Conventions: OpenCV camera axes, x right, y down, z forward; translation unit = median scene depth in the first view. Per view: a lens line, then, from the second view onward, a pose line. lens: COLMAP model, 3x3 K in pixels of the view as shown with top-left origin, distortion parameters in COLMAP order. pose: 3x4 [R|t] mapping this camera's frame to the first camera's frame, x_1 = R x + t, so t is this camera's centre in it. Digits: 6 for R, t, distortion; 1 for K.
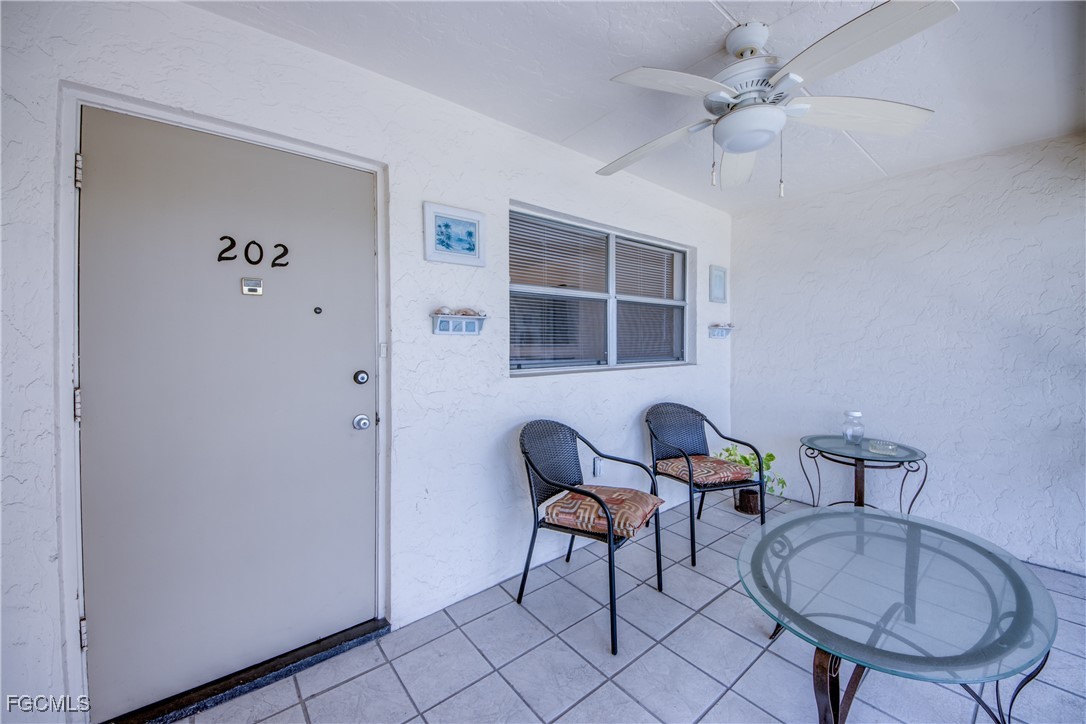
lens RADIAL K [[415.5, 0, 543.0], [0, 415.5, 362.0], [0, 0, 1]] dist [0.001031, -0.014013]
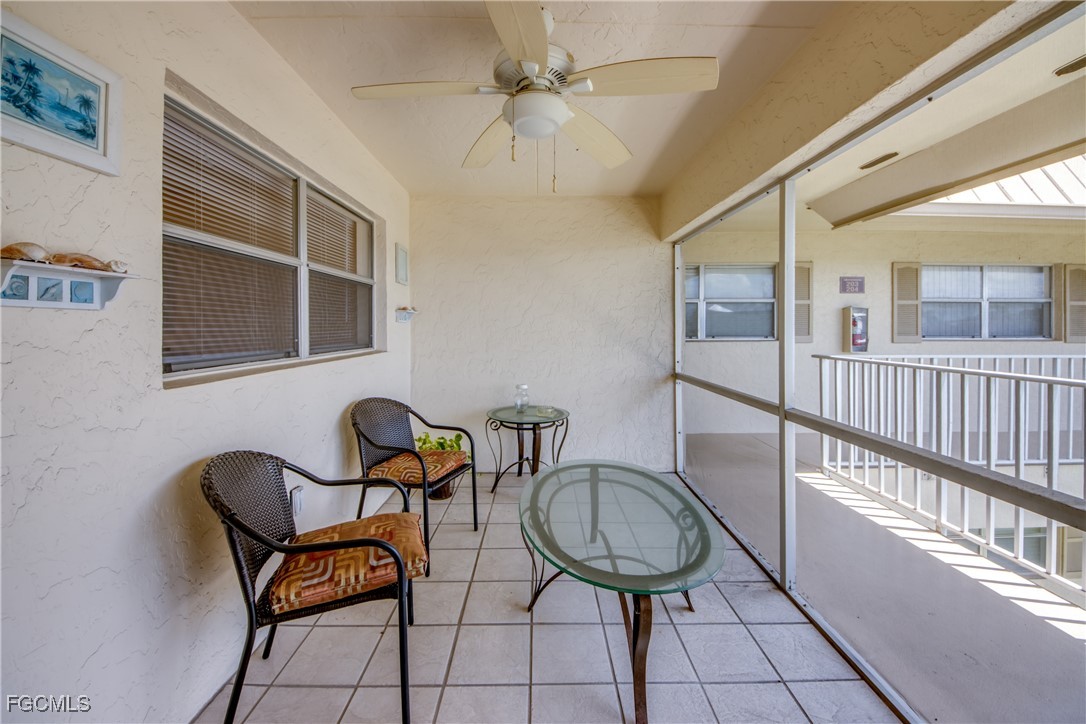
lens RADIAL K [[417.8, 0, 557.3], [0, 417.8, 341.9], [0, 0, 1]] dist [0.000548, -0.014246]
pose [[0.592828, -0.024132, 0.804967, -0.188895], [0.032371, 0.999457, 0.006122, -0.010550], [-0.804678, 0.022428, 0.593287, 0.233159]]
